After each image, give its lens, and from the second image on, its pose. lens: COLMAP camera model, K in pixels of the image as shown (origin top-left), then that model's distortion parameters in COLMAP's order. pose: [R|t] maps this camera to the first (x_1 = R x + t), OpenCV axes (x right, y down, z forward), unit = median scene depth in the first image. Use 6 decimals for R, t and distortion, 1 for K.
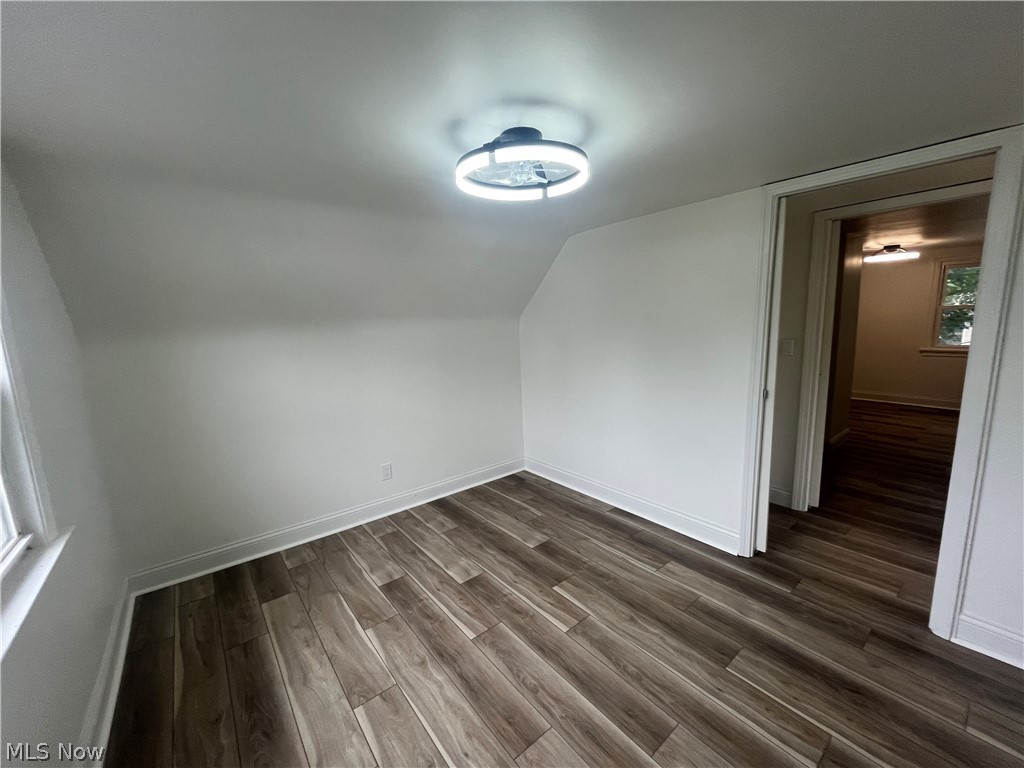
lens RADIAL K [[417.4, 0, 509.3], [0, 417.4, 383.4], [0, 0, 1]] dist [-0.002895, 0.000168]
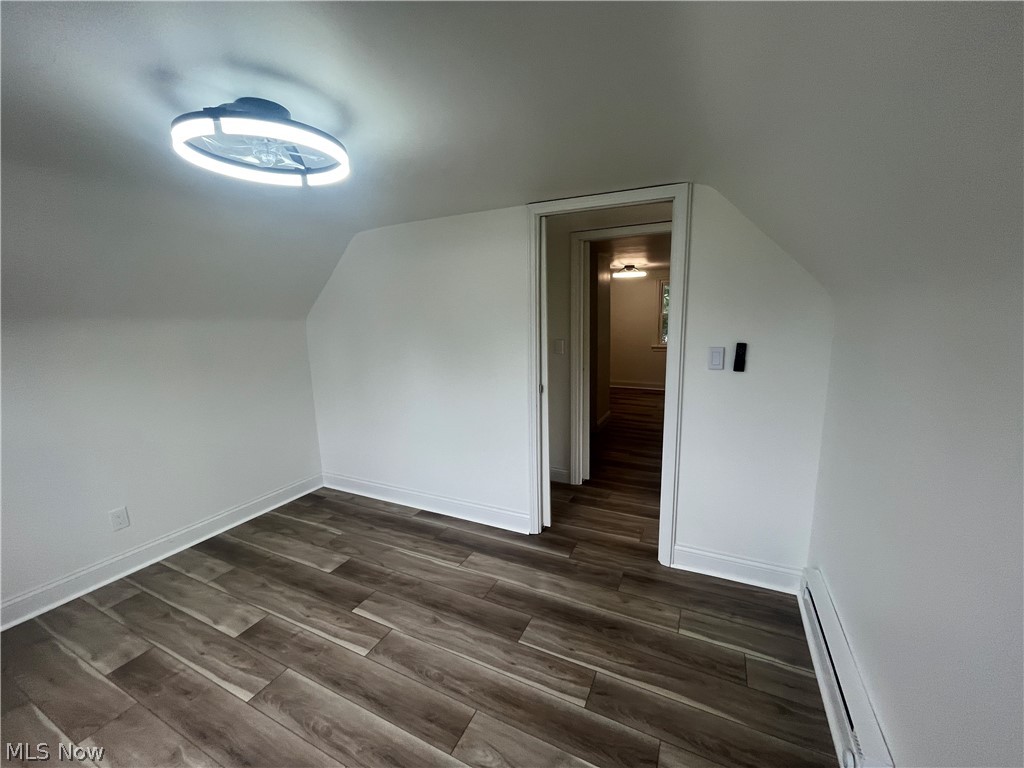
lens RADIAL K [[417.4, 0, 512.6], [0, 417.4, 382.8], [0, 0, 1]] dist [-0.002895, 0.000168]
pose [[0.902839, -0.053791, 0.426602, 0.064938], [0.056355, 0.998389, 0.006621, -0.001606], [-0.426271, 0.018063, 0.904415, 0.003784]]
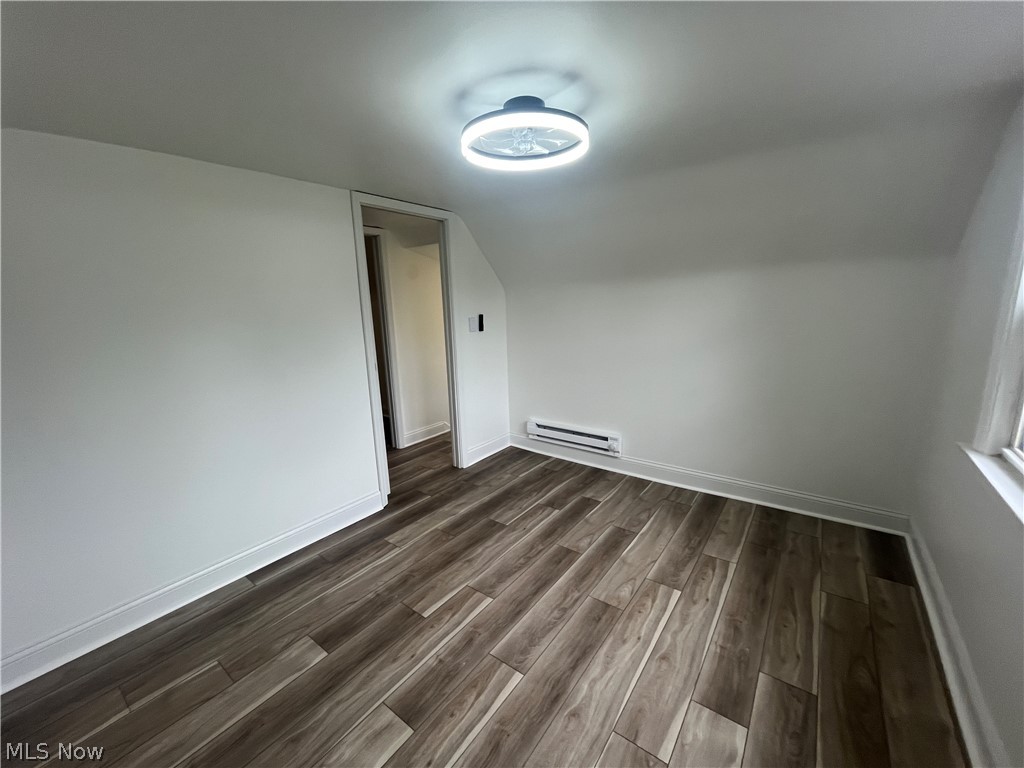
lens RADIAL K [[417.4, 0, 512.9], [0, 417.4, 386.3], [0, 0, 1]] dist [-0.002895, 0.000168]
pose [[-0.257222, -0.150262, 0.954598, -0.753689], [0.194566, 0.959554, 0.203469, -0.102850], [-0.946563, 0.238070, -0.217583, 1.015736]]
